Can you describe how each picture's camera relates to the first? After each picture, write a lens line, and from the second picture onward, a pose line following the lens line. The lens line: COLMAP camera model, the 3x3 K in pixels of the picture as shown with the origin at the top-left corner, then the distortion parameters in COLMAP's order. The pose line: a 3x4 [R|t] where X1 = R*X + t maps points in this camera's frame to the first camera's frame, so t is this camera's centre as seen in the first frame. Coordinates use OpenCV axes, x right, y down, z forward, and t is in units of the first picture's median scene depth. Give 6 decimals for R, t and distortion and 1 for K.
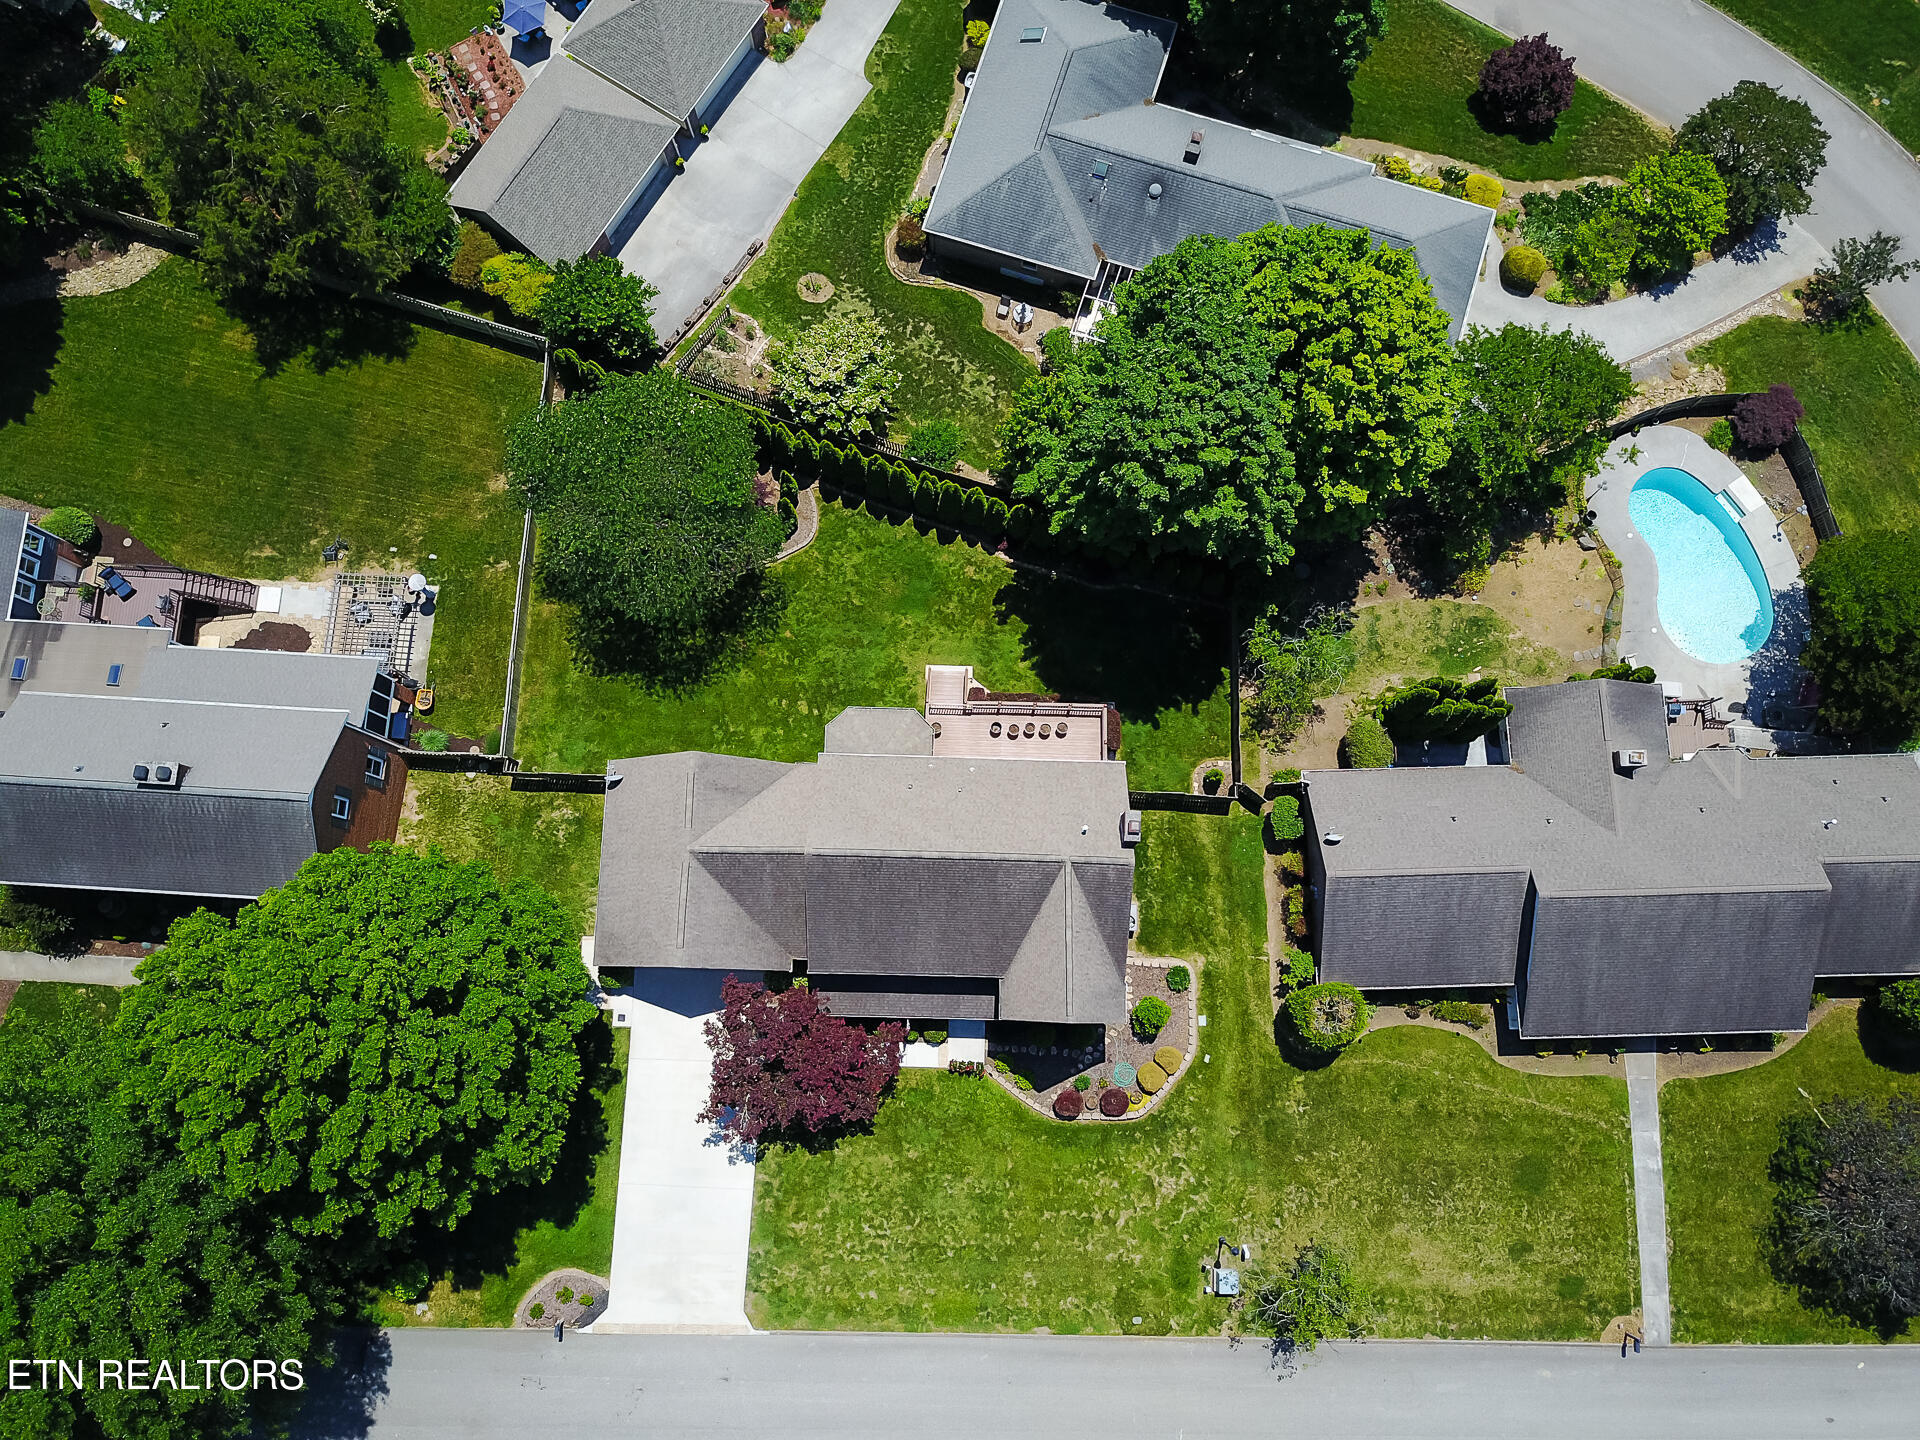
lens RADIAL K [[1429.7, 0, 973.2], [0, 1429.7, 720.6], [0, 0, 1]] dist [0.006936, 0.003191]
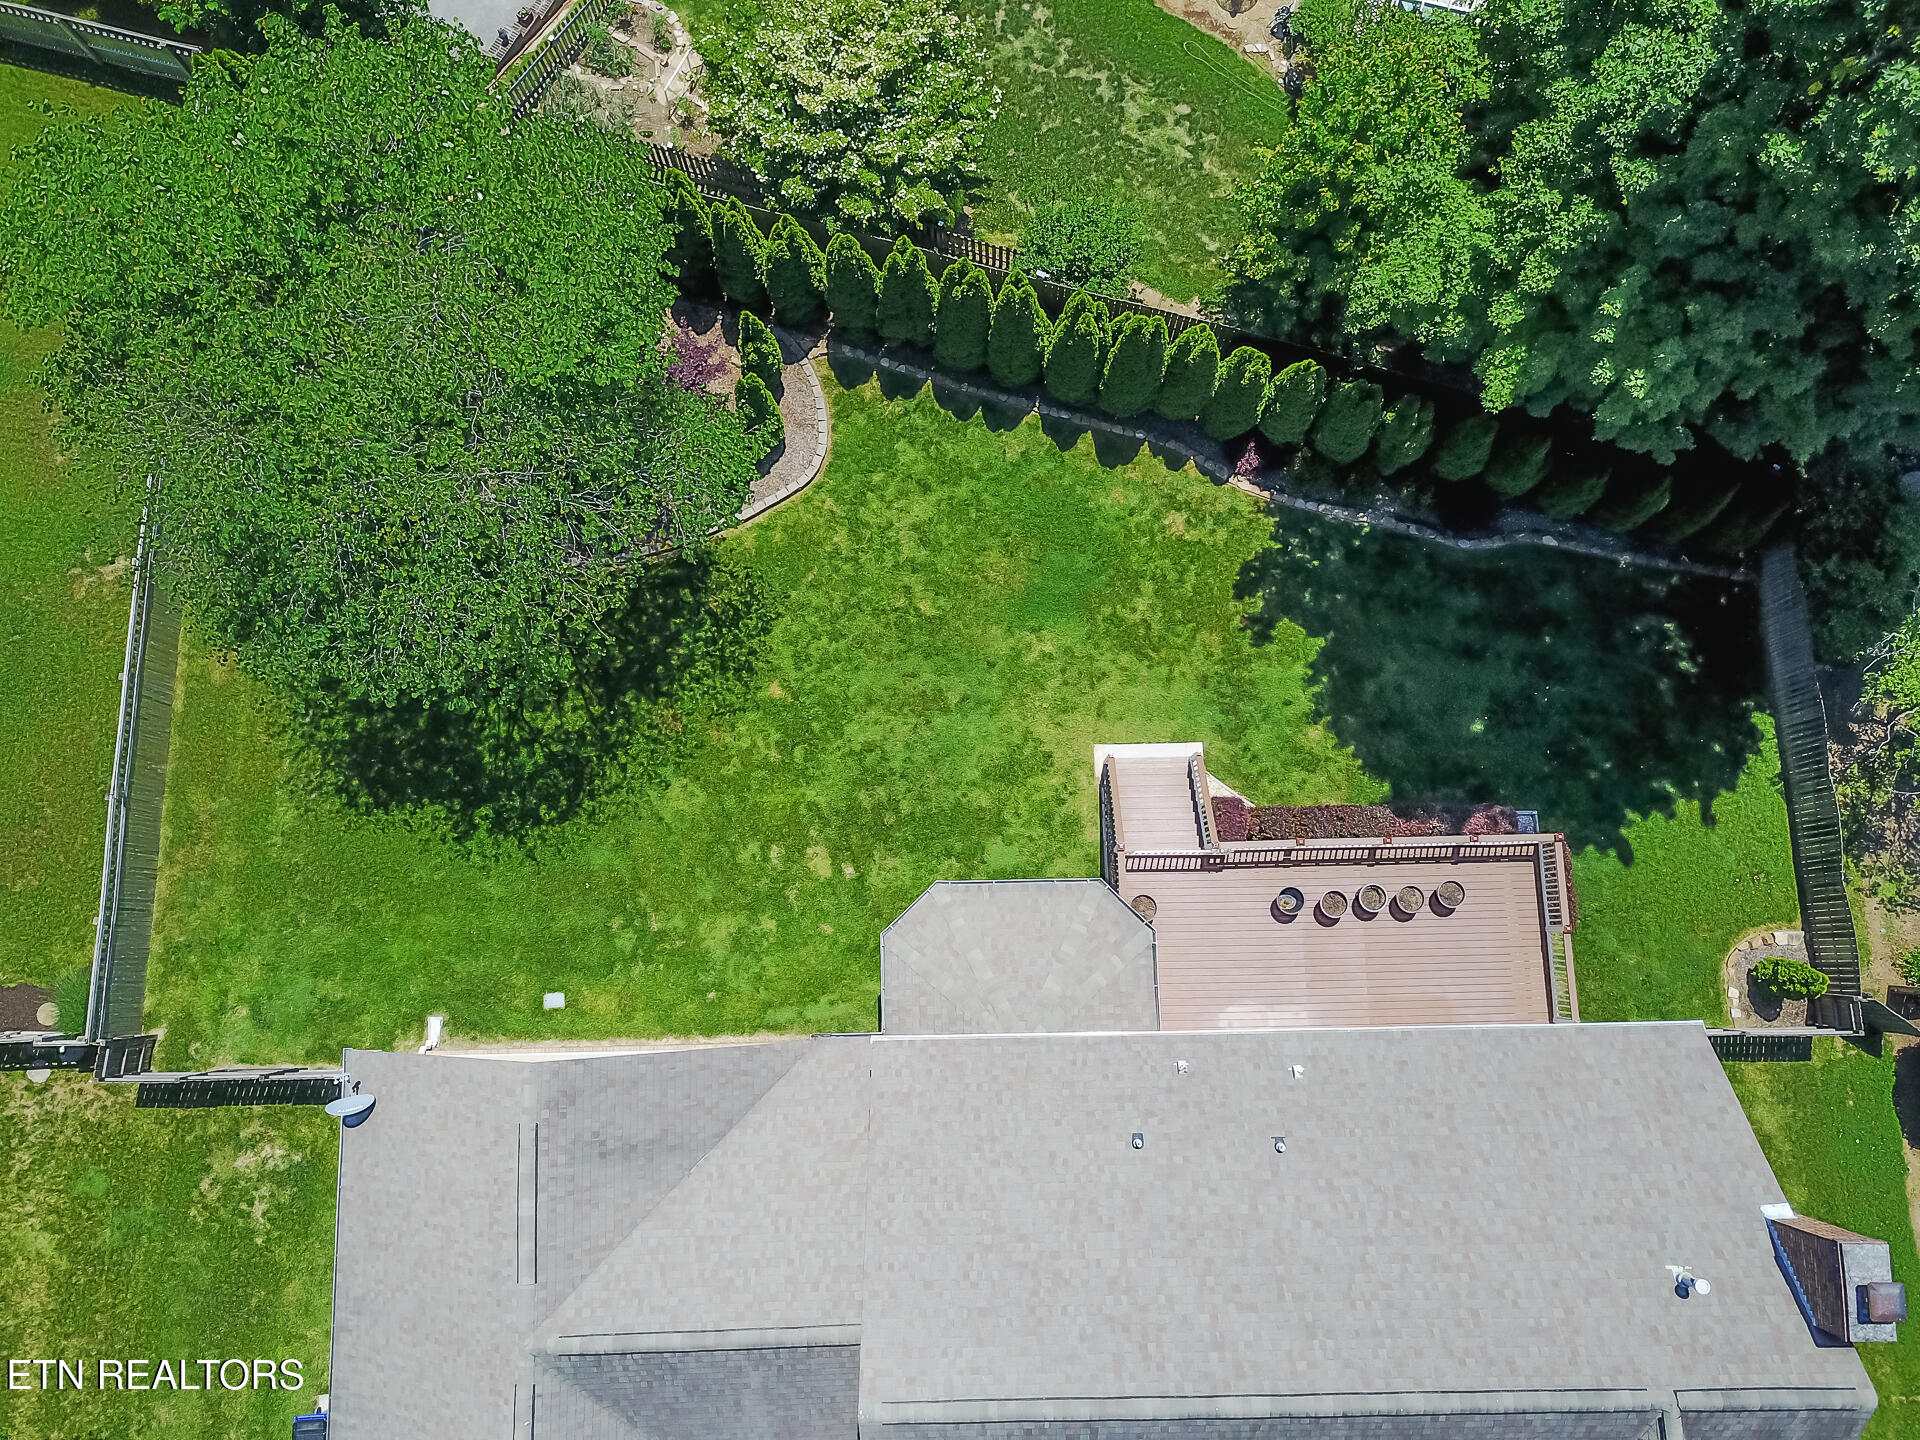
lens RADIAL K [[1688.7, 0, 960.3], [0, 1688.7, 719.8], [0, 0, 1]] dist [-0.066884, 0.116904]
pose [[0.998467, -0.049574, -0.024604, -0.061491], [0.049895, 0.998674, 0.012638, -0.055543], [0.023945, -0.013847, 0.999617, 0.490333]]
